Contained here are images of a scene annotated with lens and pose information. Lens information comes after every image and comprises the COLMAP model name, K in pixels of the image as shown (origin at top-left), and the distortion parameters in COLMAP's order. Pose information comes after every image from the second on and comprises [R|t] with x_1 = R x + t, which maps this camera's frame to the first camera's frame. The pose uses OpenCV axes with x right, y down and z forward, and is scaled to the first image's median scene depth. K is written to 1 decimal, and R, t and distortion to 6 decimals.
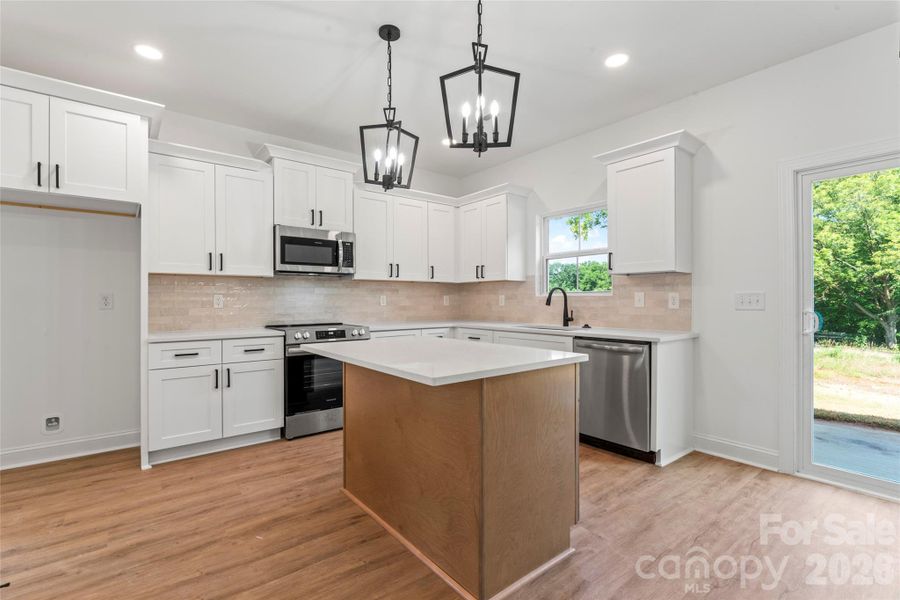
lens RADIAL K [[411.6, 0, 452.4], [0, 411.6, 303.9], [0, 0, 1]] dist [-0.004113, 0.000653]
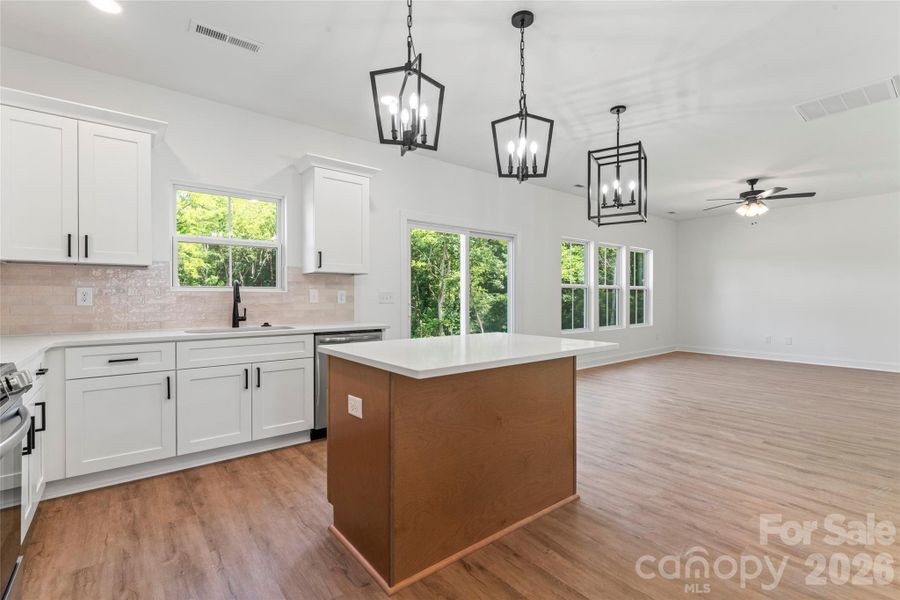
lens RADIAL K [[411.6, 0, 448.3], [0, 411.6, 296.9], [0, 0, 1]] dist [-0.004113, 0.000653]
pose [[0.001101, 0.001078, 0.999999, -0.692697], [0.008319, 0.999965, -0.001087, -0.004574], [-0.999965, 0.008320, 0.001092, 0.691307]]
